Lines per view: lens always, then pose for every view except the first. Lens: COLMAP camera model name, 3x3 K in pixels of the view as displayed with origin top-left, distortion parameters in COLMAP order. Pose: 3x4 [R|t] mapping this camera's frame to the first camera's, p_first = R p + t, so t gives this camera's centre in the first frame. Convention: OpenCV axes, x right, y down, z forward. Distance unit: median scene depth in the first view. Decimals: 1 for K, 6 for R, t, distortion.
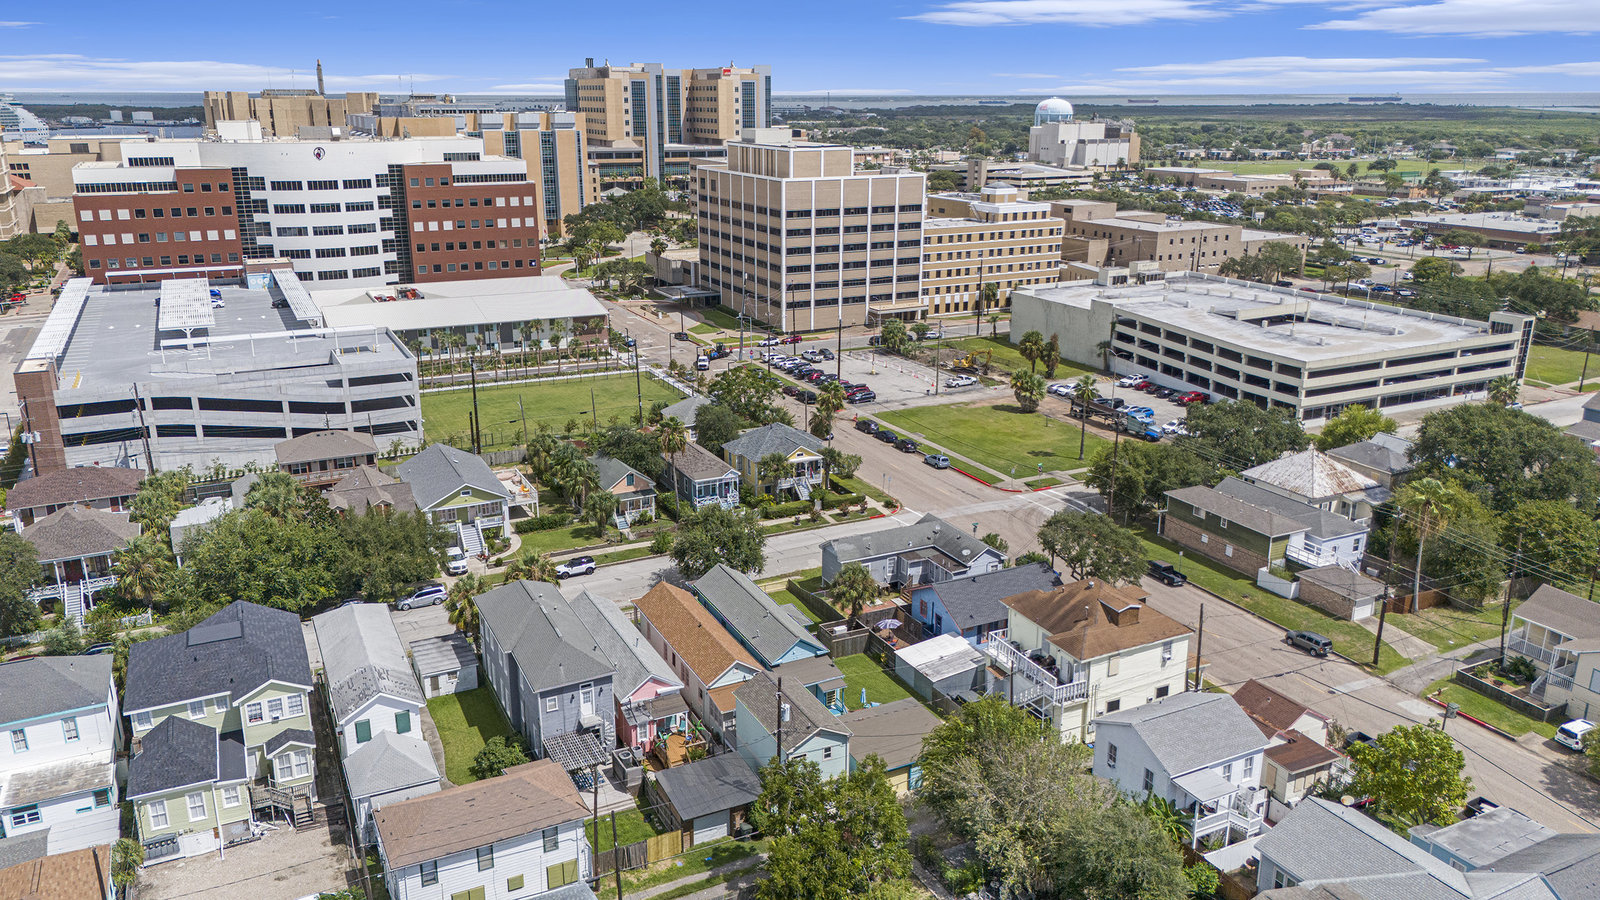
lens RADIAL K [[1169.5, 0, 790.7], [0, 1169.5, 445.7], [0, 0, 1]] dist [0.057136, -0.047972]
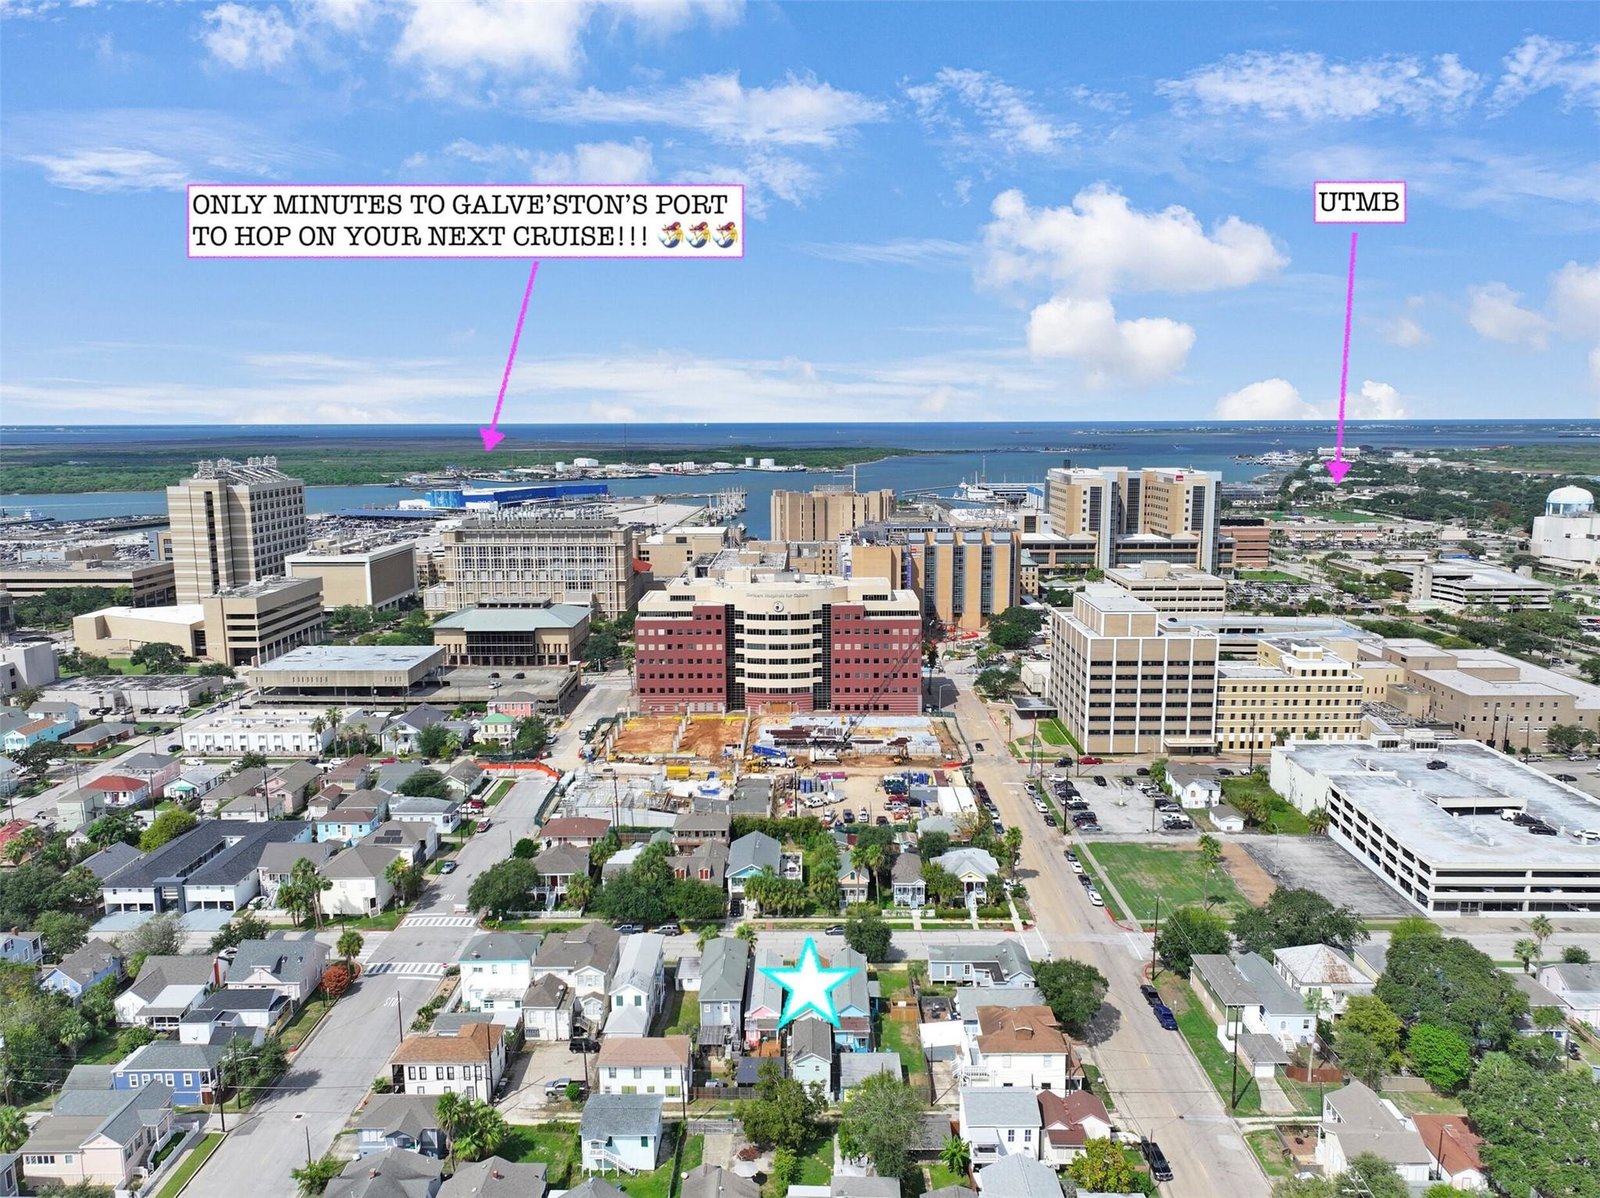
lens RADIAL K [[1137.1, 0, 801.9], [0, 1137.1, 601.3], [0, 0, 1]] dist [0.003531, 0.006054]
pose [[0.889441, 0.067620, -0.452020, 0.265168], [-0.123882, 0.987641, -0.096016, -0.101981], [0.439940, 0.141398, 0.886825, -0.250756]]
